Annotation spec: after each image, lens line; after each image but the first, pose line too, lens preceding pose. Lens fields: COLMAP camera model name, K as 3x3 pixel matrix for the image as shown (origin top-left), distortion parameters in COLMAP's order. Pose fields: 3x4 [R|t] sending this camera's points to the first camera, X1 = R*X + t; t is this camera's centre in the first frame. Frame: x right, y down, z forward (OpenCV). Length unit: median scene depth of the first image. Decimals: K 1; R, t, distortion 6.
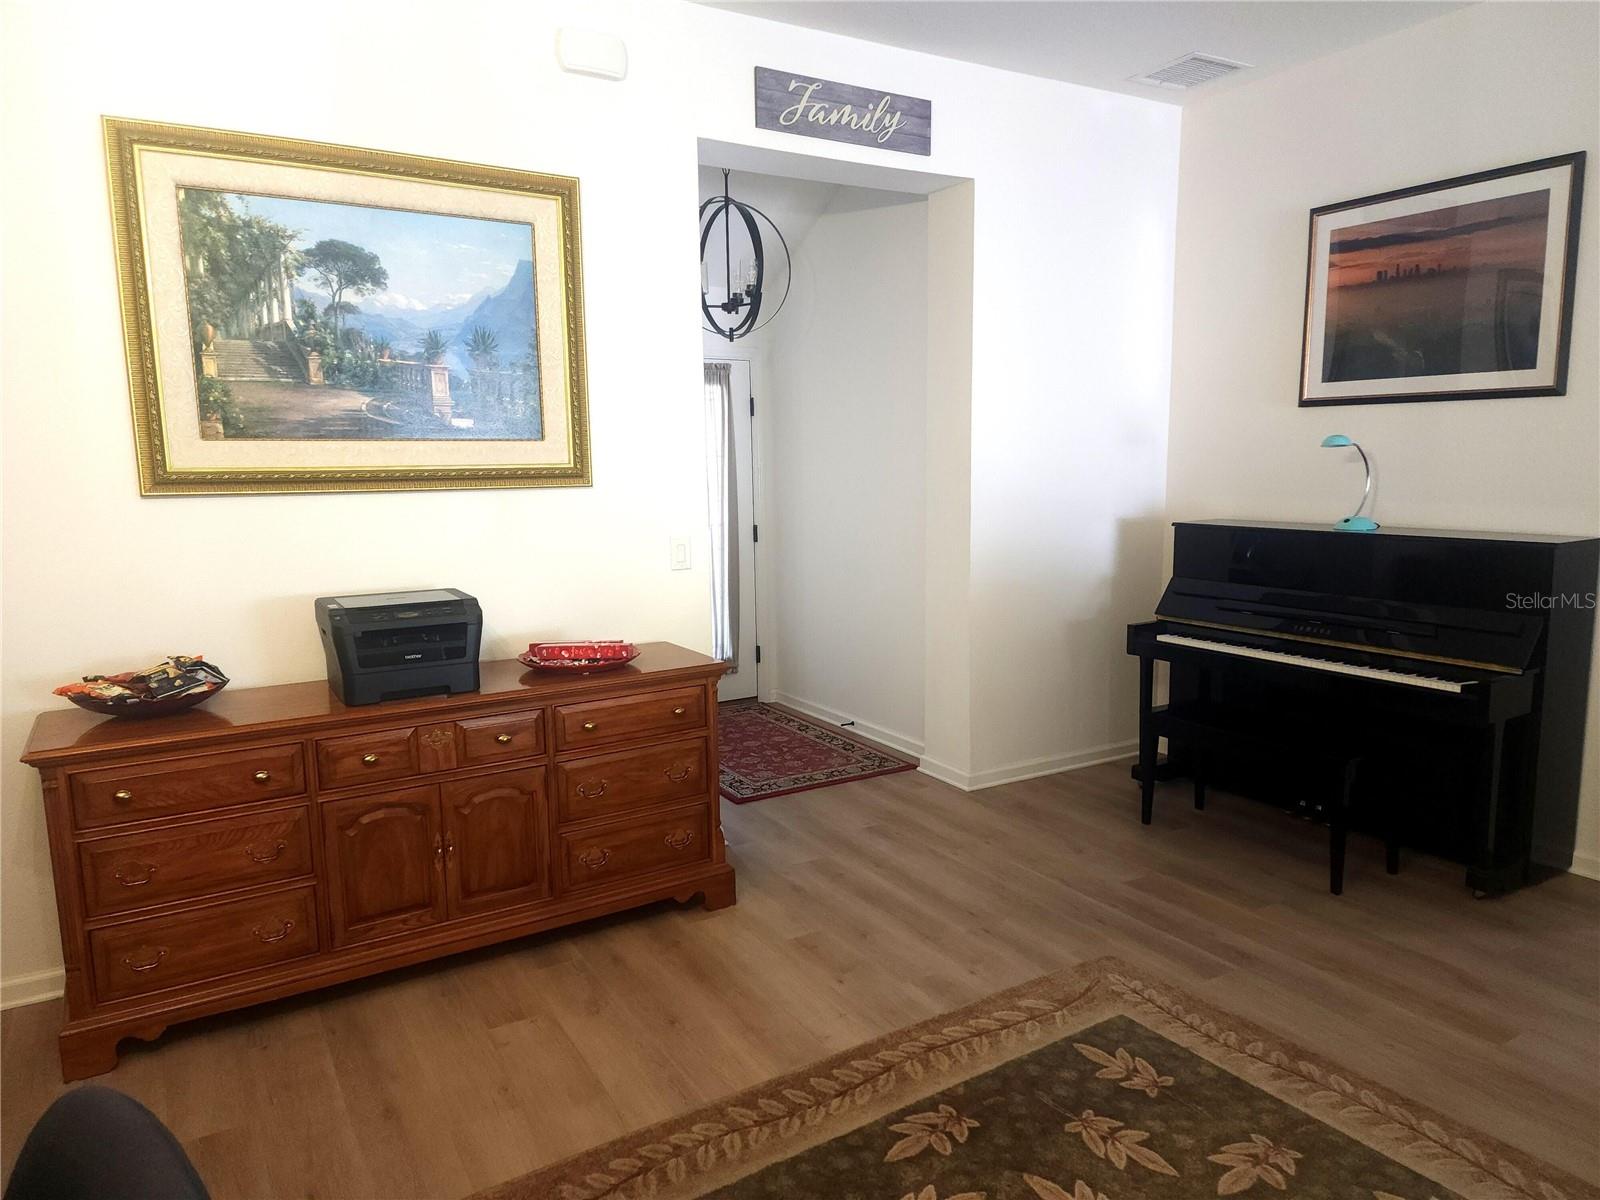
lens RADIAL K [[1068.6, 0, 800.0], [0, 1068.6, 600.0], [0, 0, 1]] dist [0.073820, -0.066625]
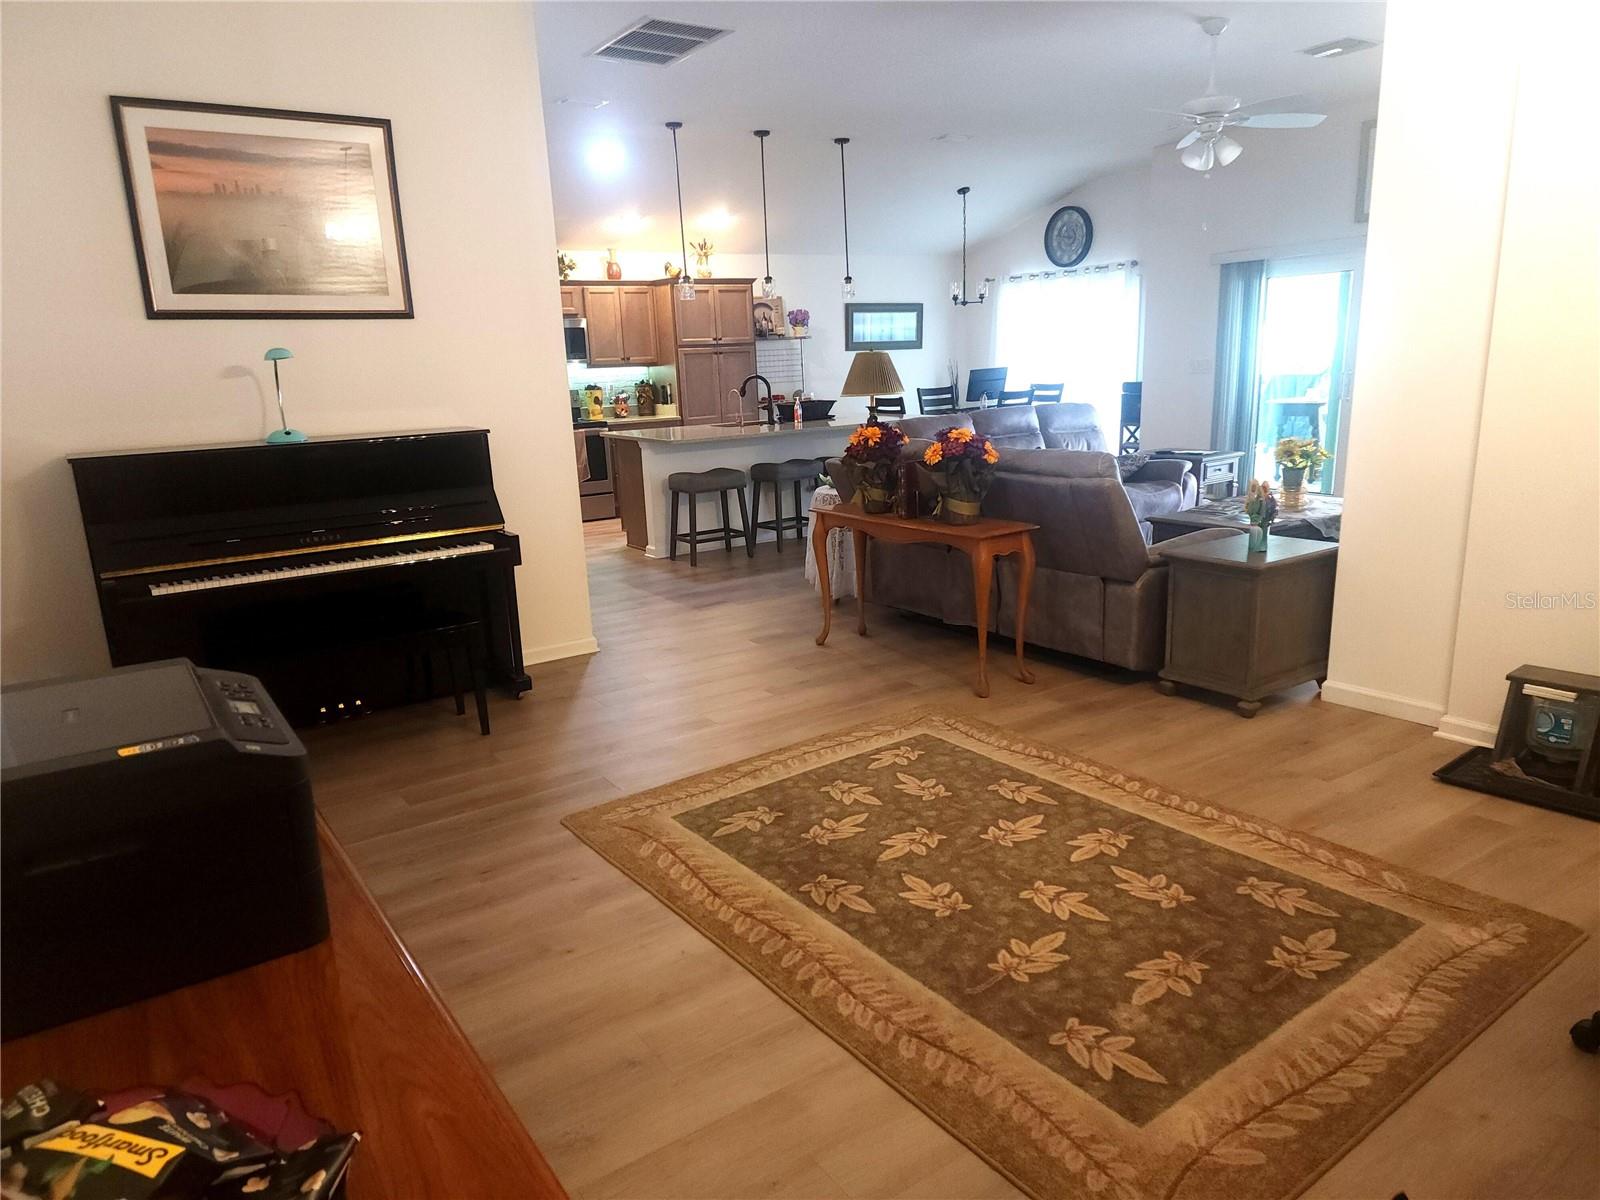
lens RADIAL K [[1052.3, 0, 811.1], [0, 1052.3, 605.0], [0, 0, 1]] dist [0.081944, -0.074326]
pose [[-0.067605, -0.217836, 0.973641, -0.627946], [0.175820, 0.958000, 0.226545, -0.066767], [-0.982098, 0.186501, -0.026466, 0.638125]]
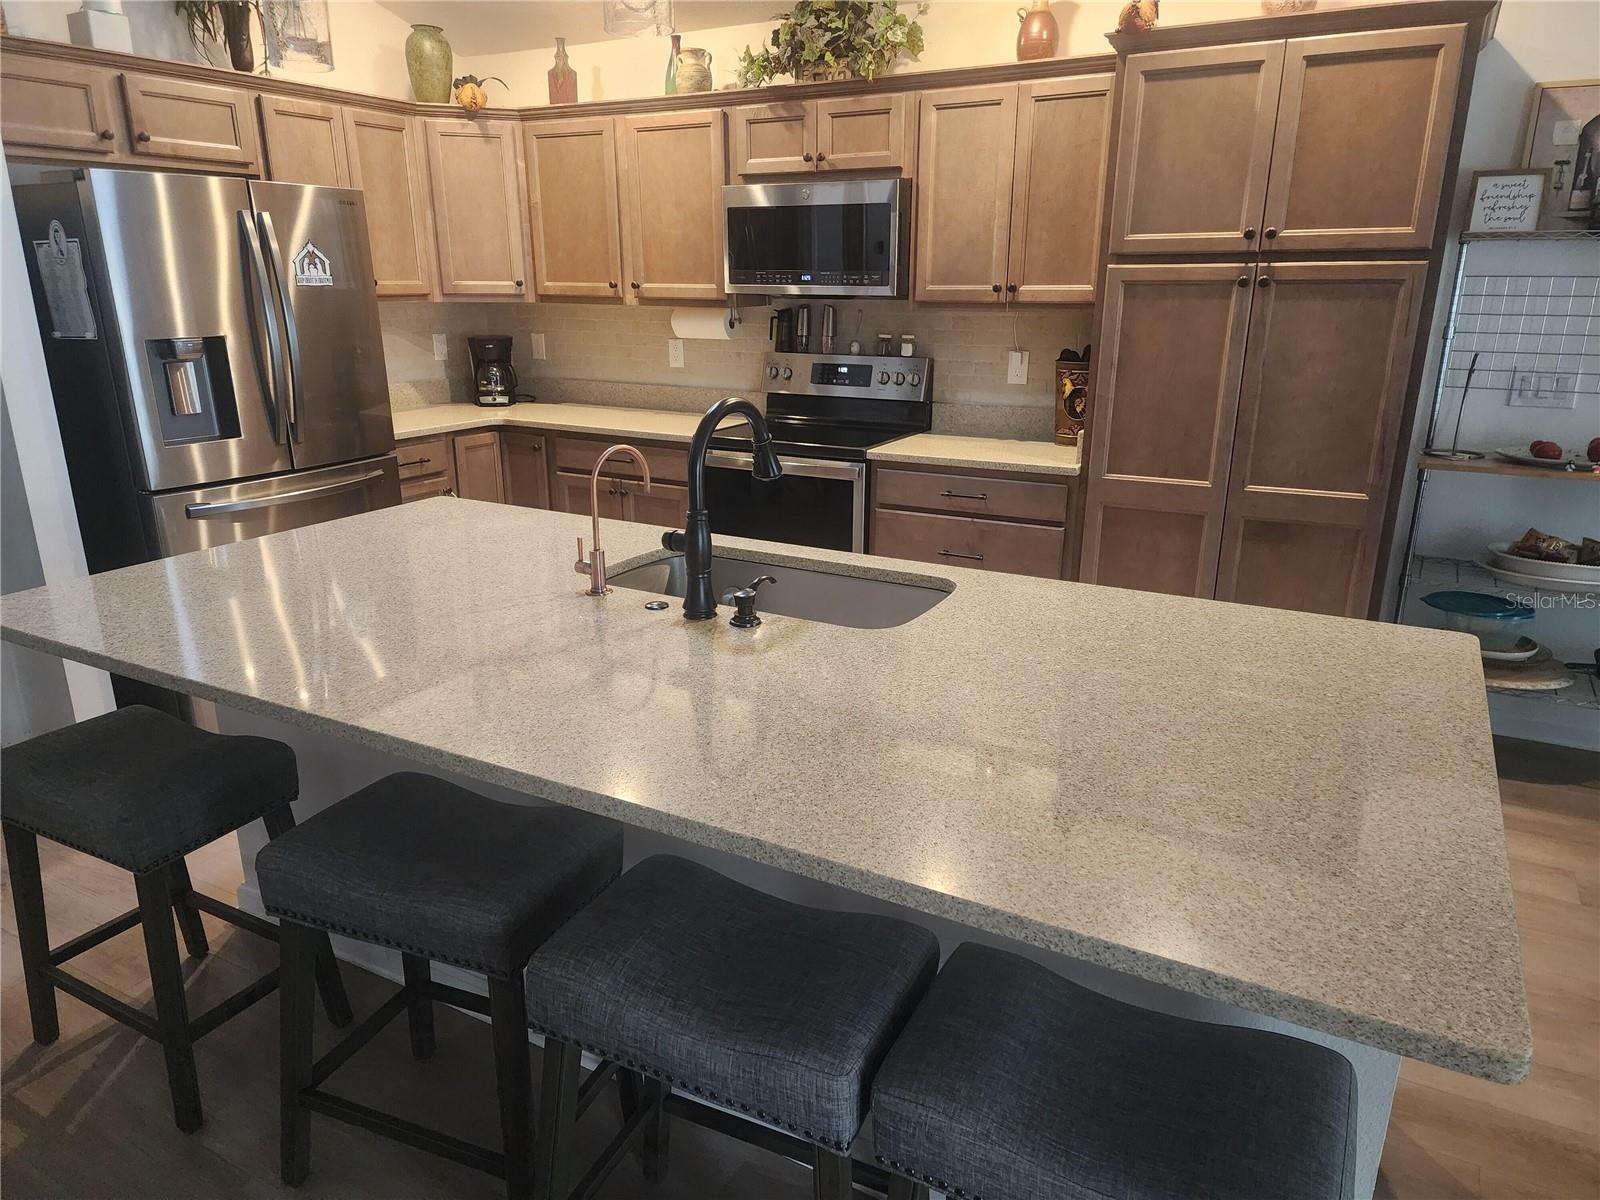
lens RADIAL K [[1052.3, 0, 811.1], [0, 1052.3, 605.0], [0, 0, 1]] dist [0.081944, -0.074326]
pose [[0.869331, -0.133985, 0.475722, 1.566578], [0.054920, 0.982779, 0.176434, -0.032088], [-0.491169, -0.127253, 0.861719, 0.080480]]
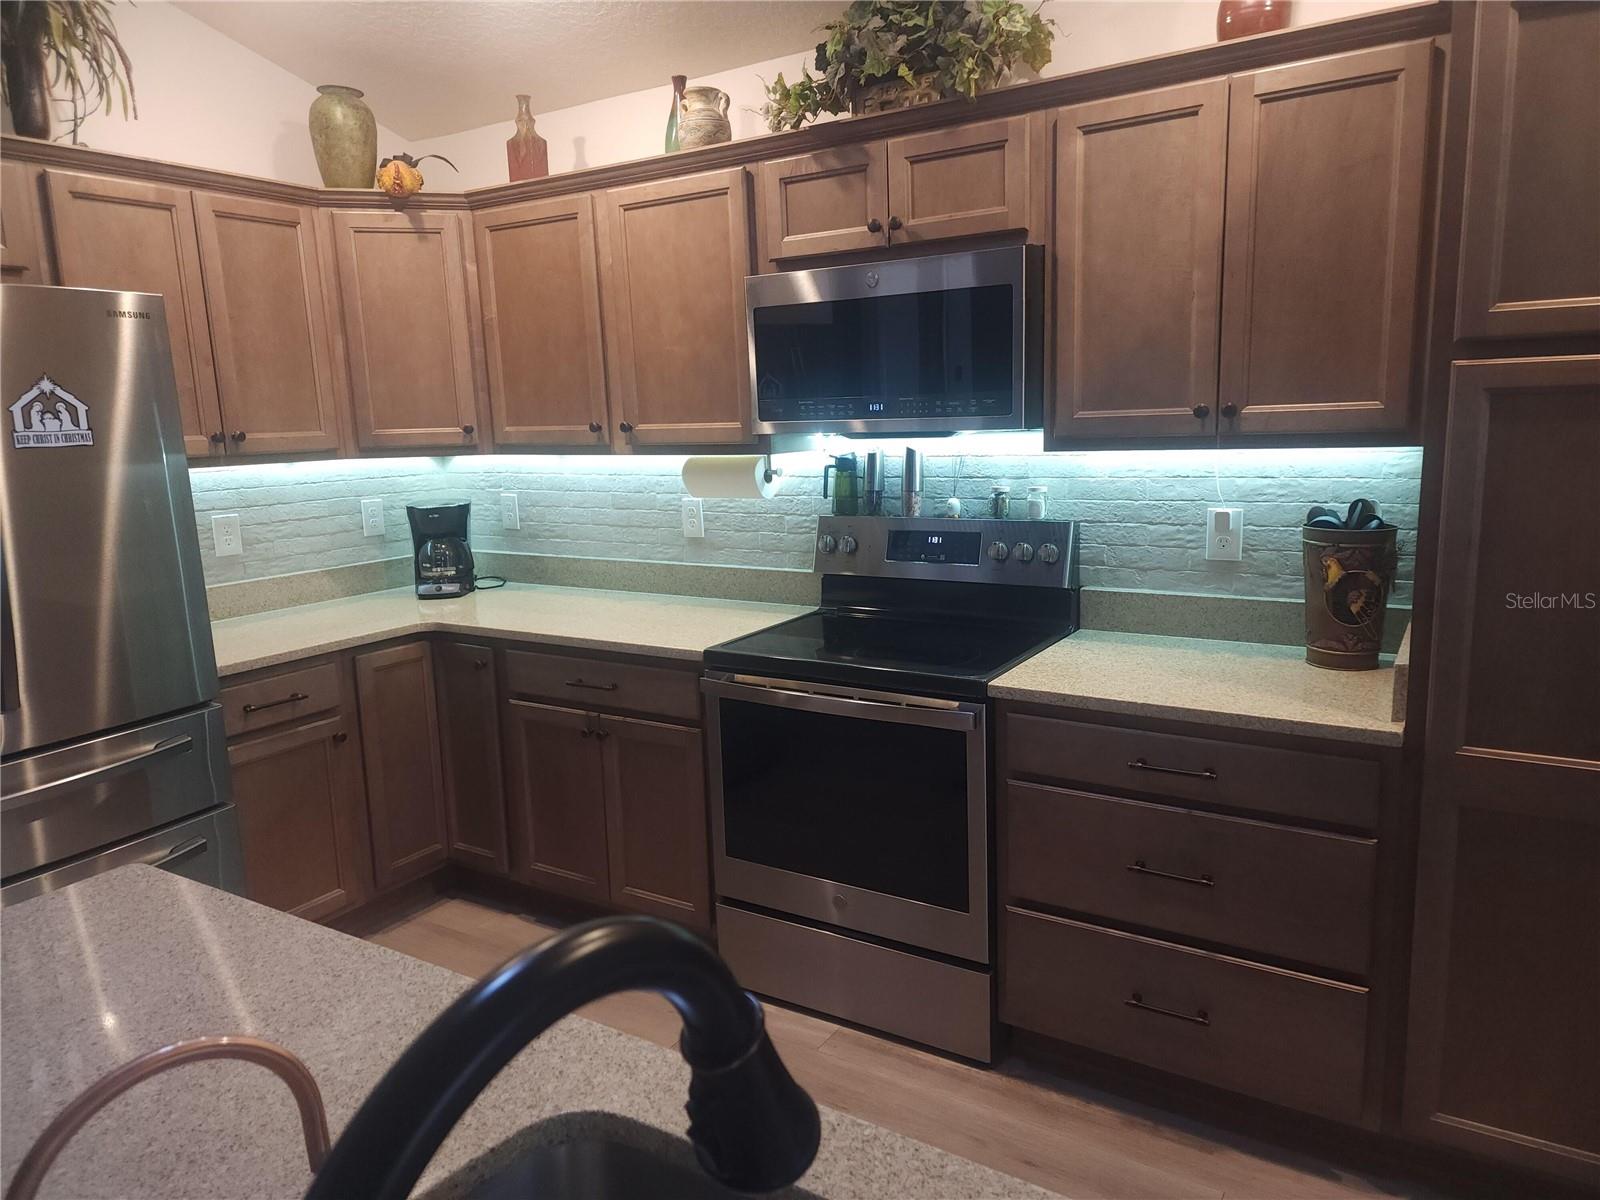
lens RADIAL K [[1018.4, 0, 844.5], [0, 1018.4, 593.7], [0, 0, 1]] dist [0.080592, -0.082259]
pose [[0.883832, -0.095982, 0.457852, 1.796561], [0.082801, 0.995369, 0.048828, -0.084834], [-0.460419, -0.005245, 0.887686, 0.493287]]
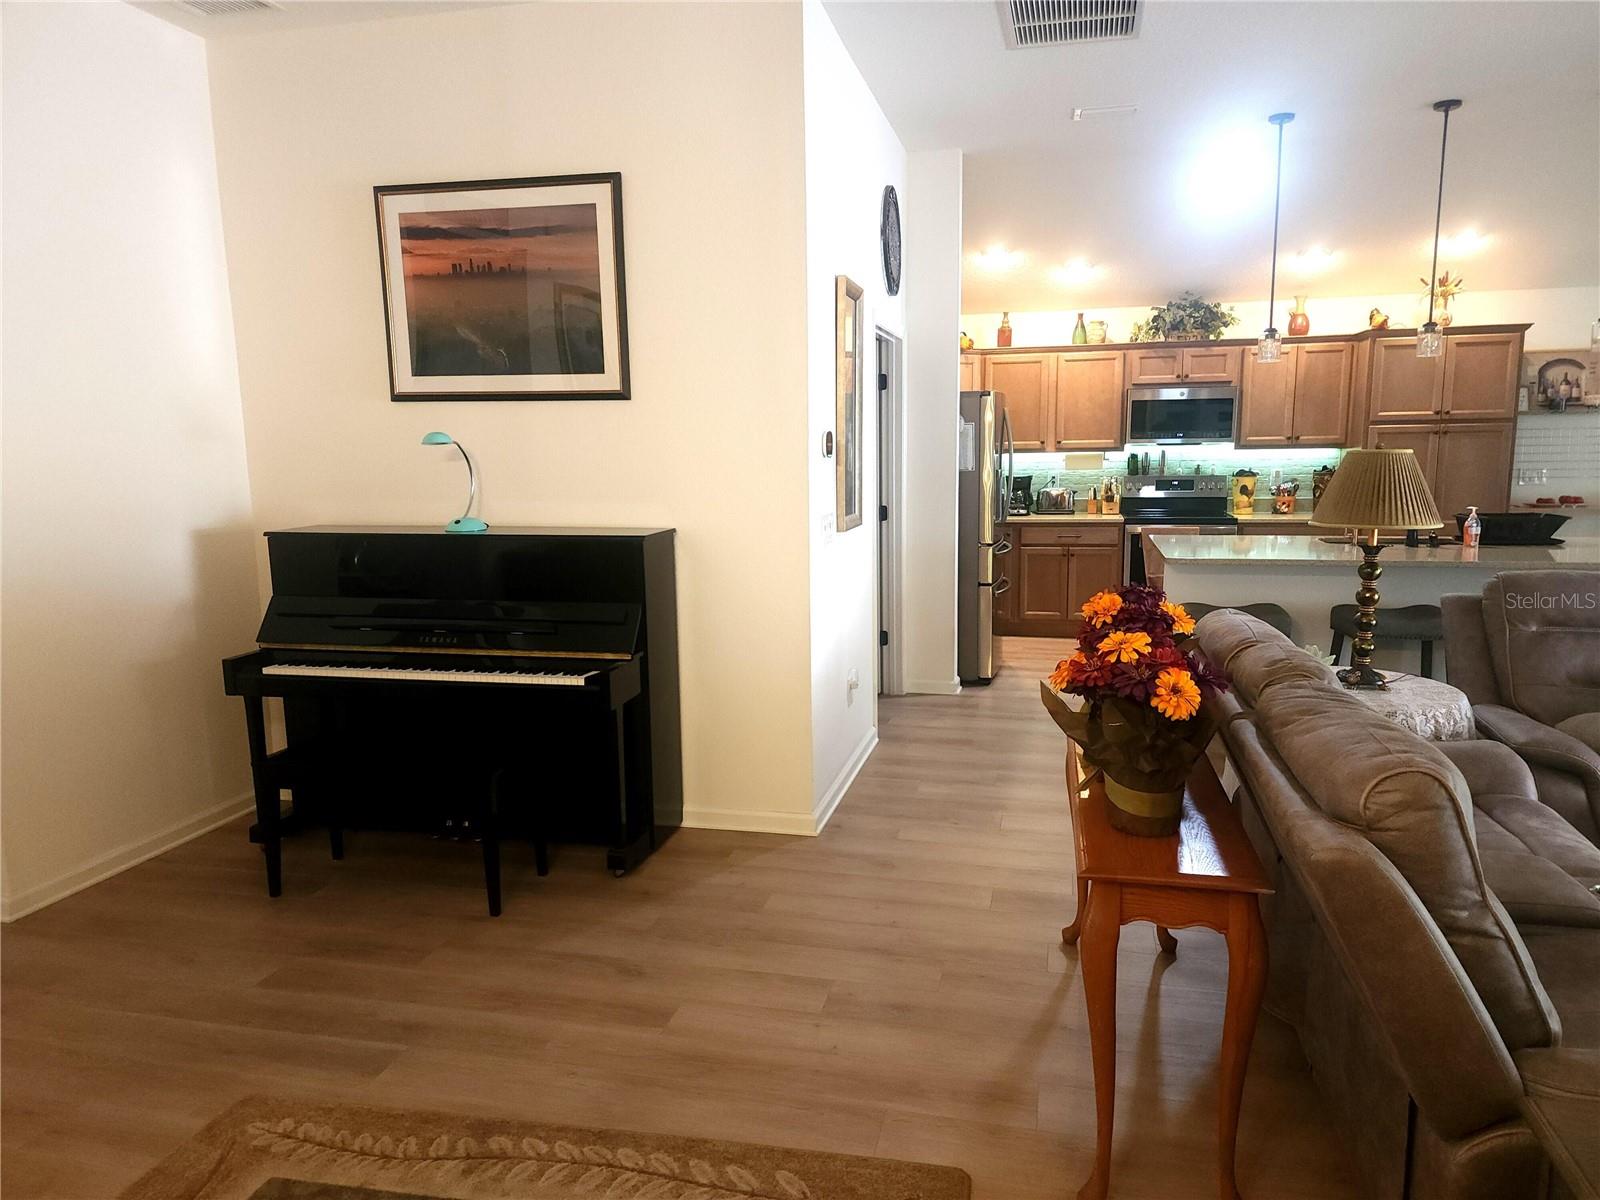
lens RADIAL K [[1052.3, 0, 811.1], [0, 1052.3, 605.0], [0, 0, 1]] dist [0.081944, -0.074326]
pose [[0.692376, -0.107573, 0.713473, 0.046268], [0.101982, 0.993487, 0.050826, -0.017485], [-0.714294, 0.037570, 0.698837, 0.133452]]
